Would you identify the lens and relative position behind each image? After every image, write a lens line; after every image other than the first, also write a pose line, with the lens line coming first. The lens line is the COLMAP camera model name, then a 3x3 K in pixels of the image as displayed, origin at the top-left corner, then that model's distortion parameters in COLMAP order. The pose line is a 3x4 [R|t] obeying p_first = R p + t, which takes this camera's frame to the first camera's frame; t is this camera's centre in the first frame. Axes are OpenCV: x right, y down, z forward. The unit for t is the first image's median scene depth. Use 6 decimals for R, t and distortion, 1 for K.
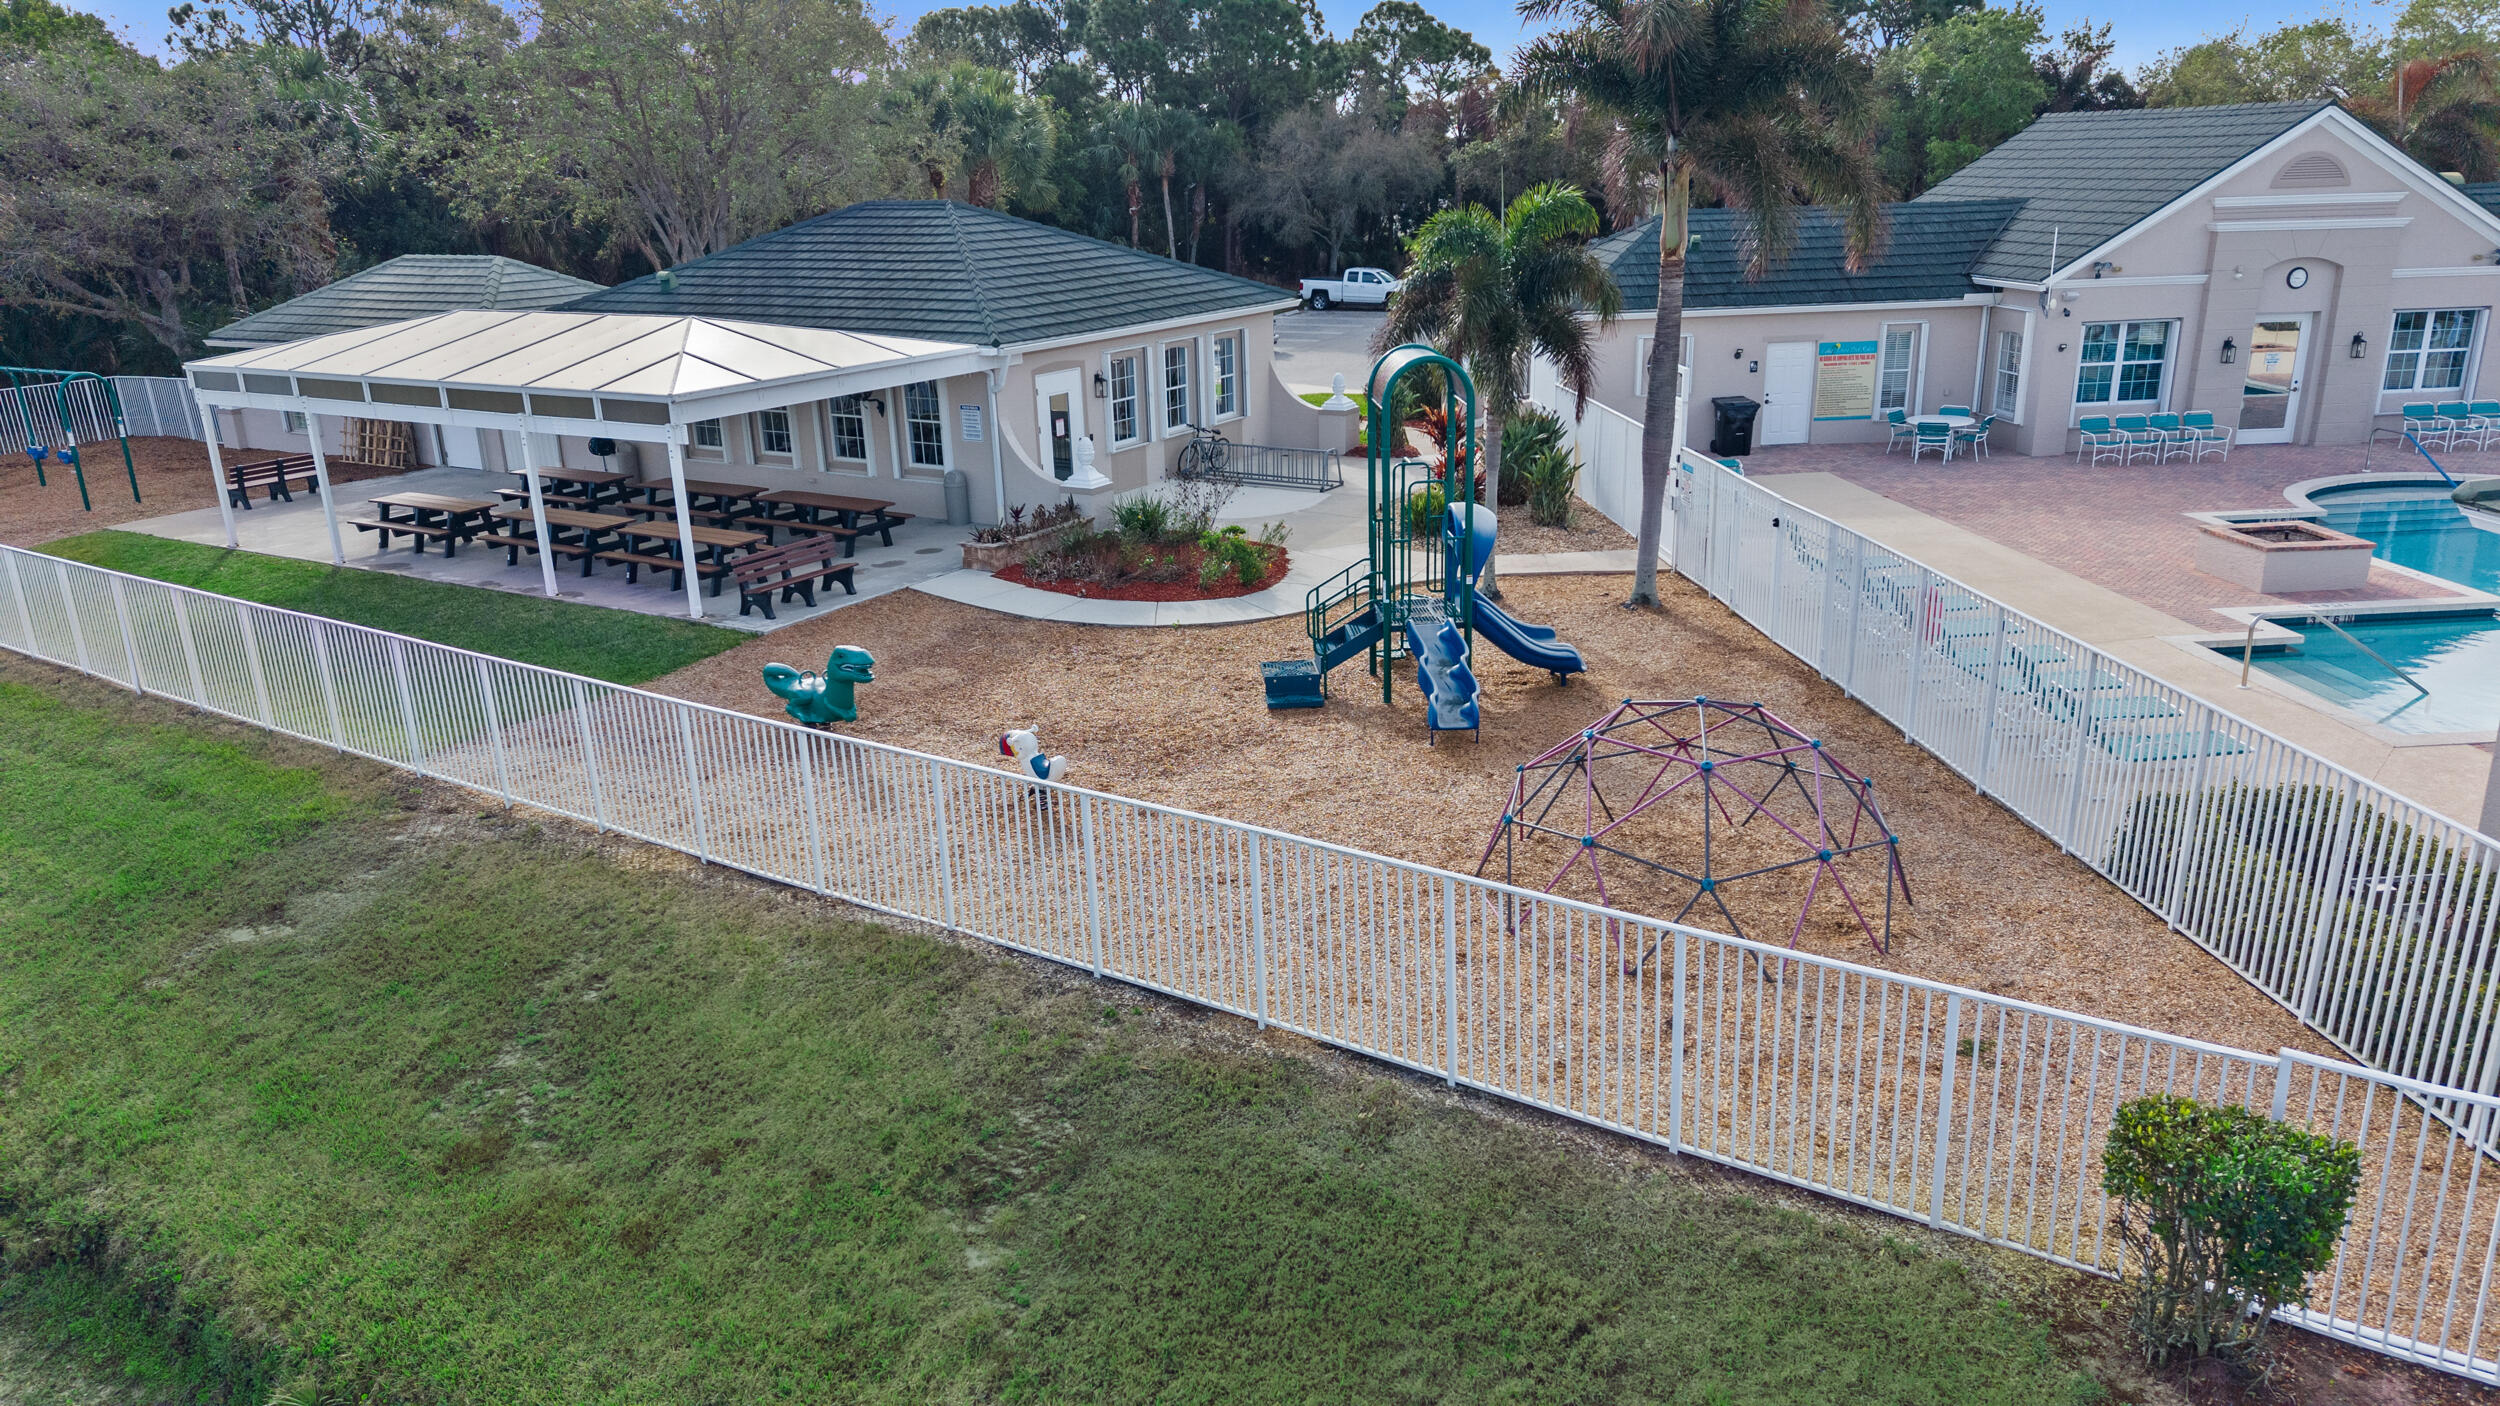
lens RADIAL K [[1644.6, 0, 1244.5], [0, 1644.6, 713.4], [0, 0, 1]] dist [0.007433, -0.006315]
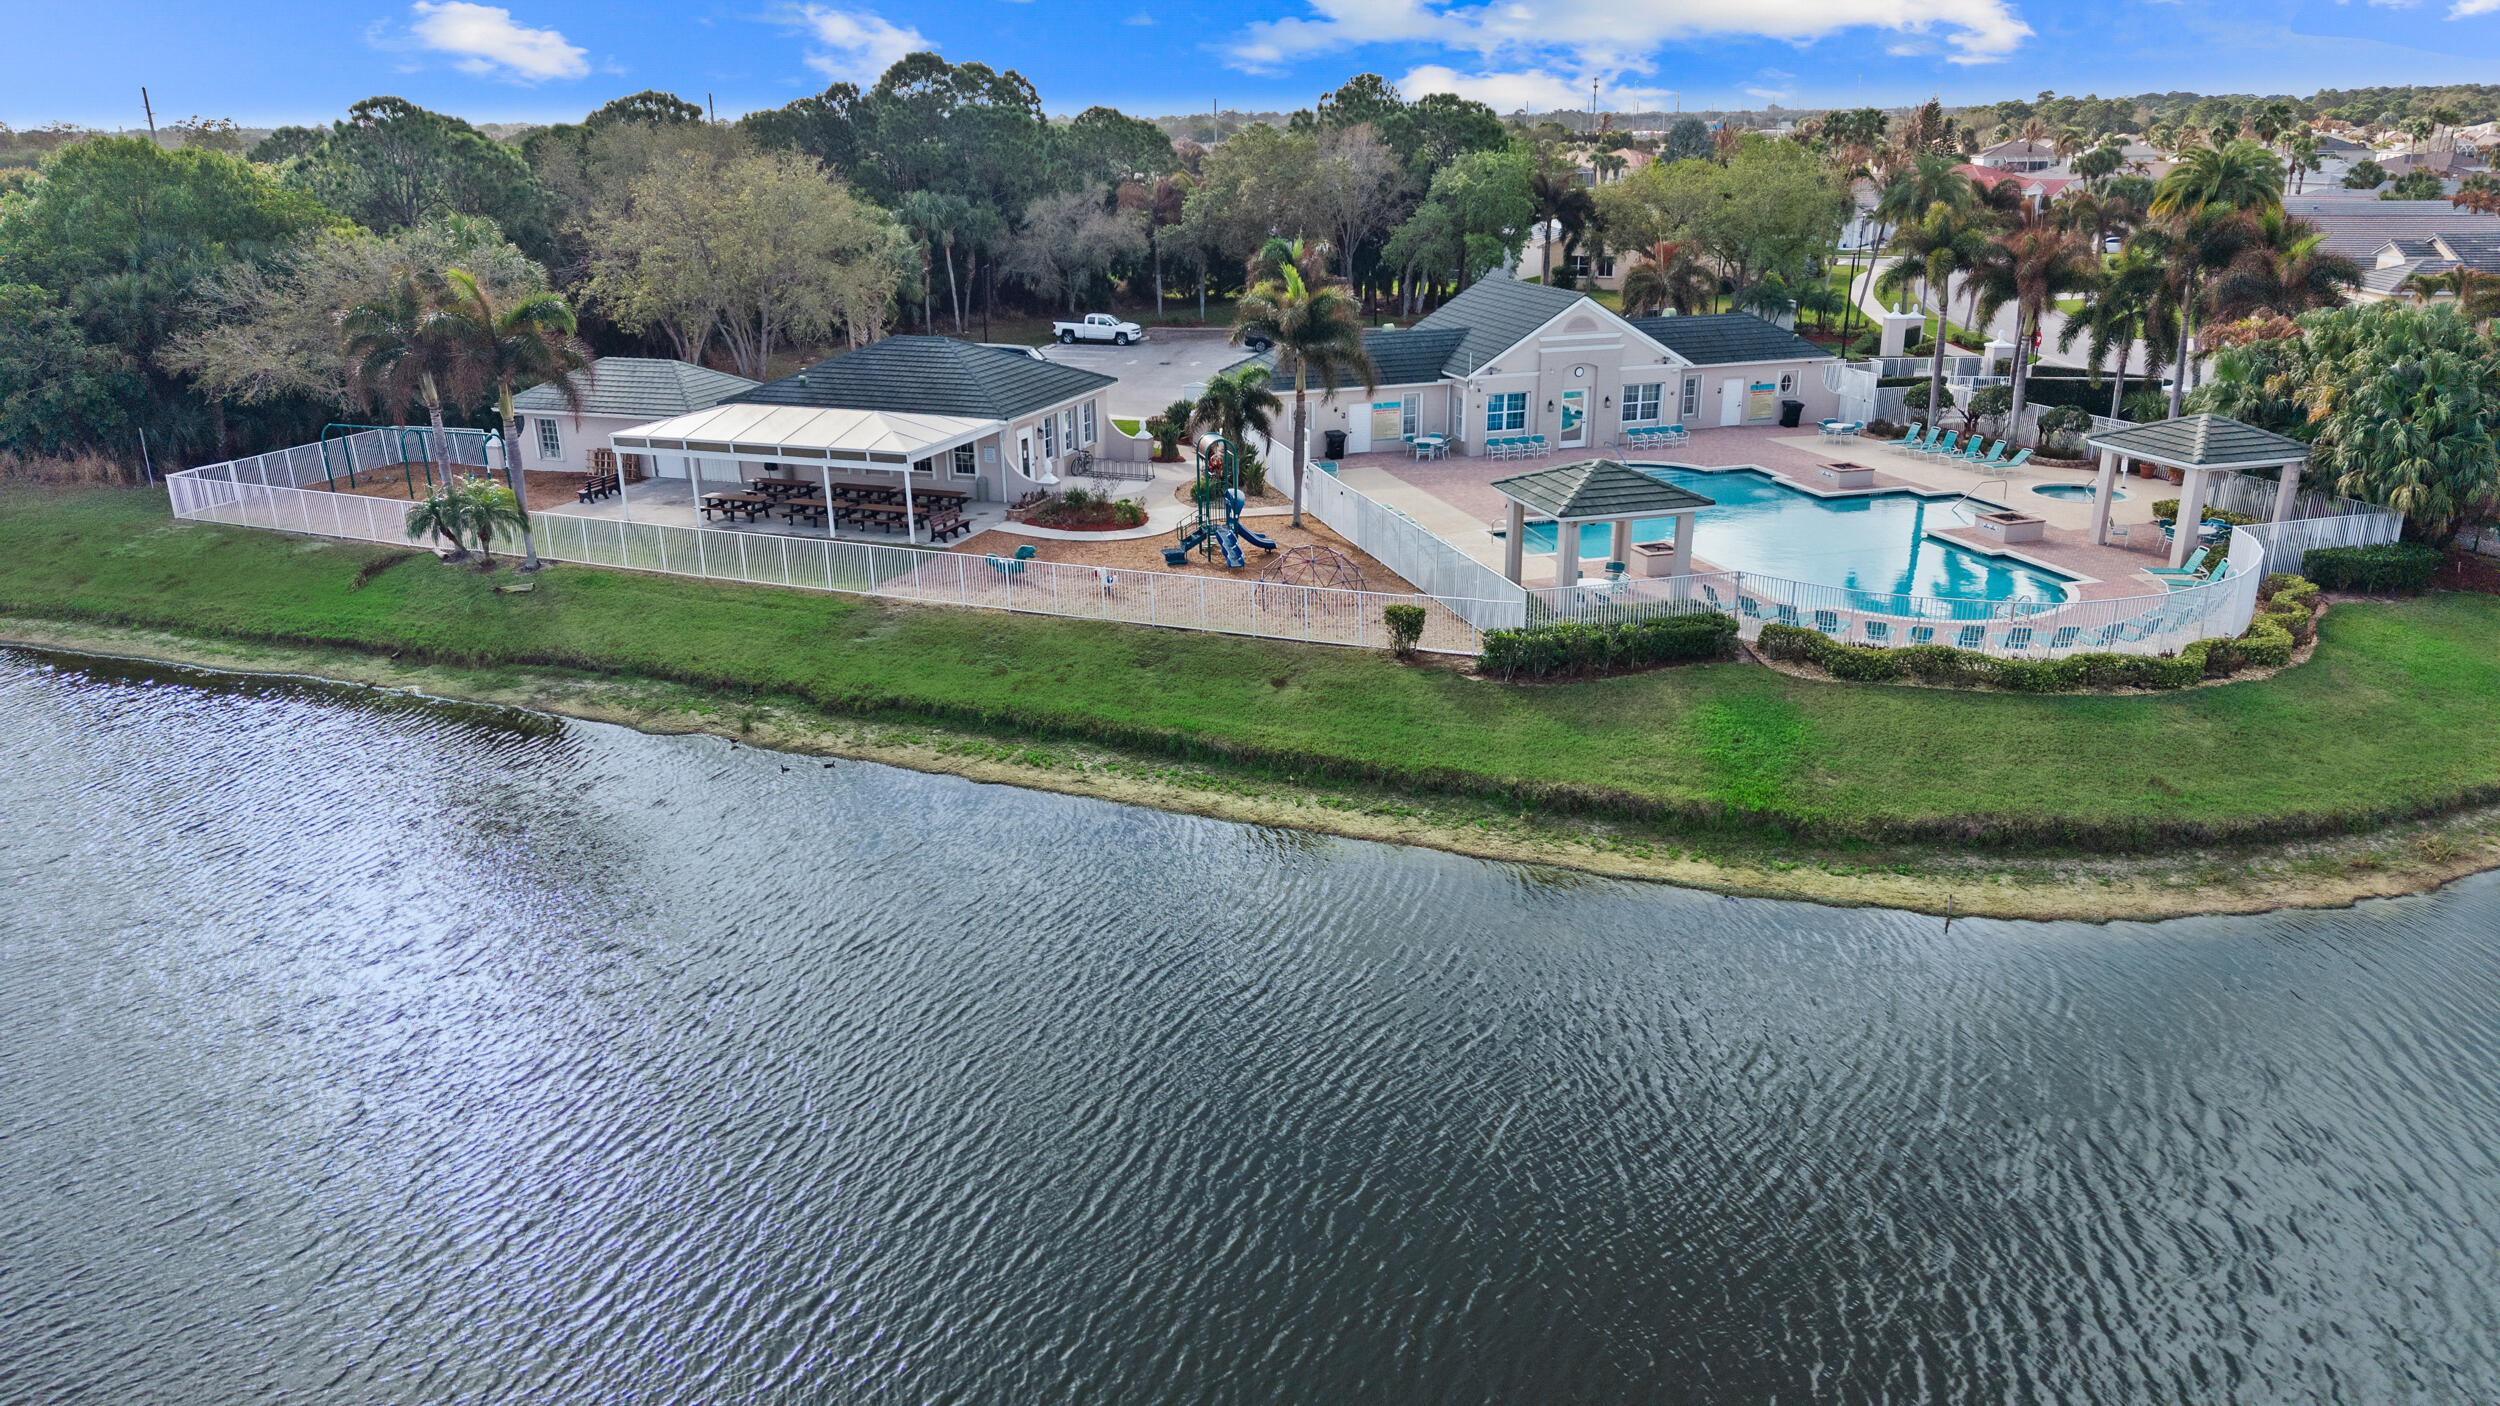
lens RADIAL K [[1644.6, 0, 1255.7], [0, 1644.6, 708.6], [0, 0, 1]] dist [0.007433, -0.006315]
pose [[0.977445, -0.053235, 0.204370, -0.271340], [0.049234, 0.998484, 0.024613, 0.115062], [-0.205370, -0.013996, 0.978584, -1.133995]]
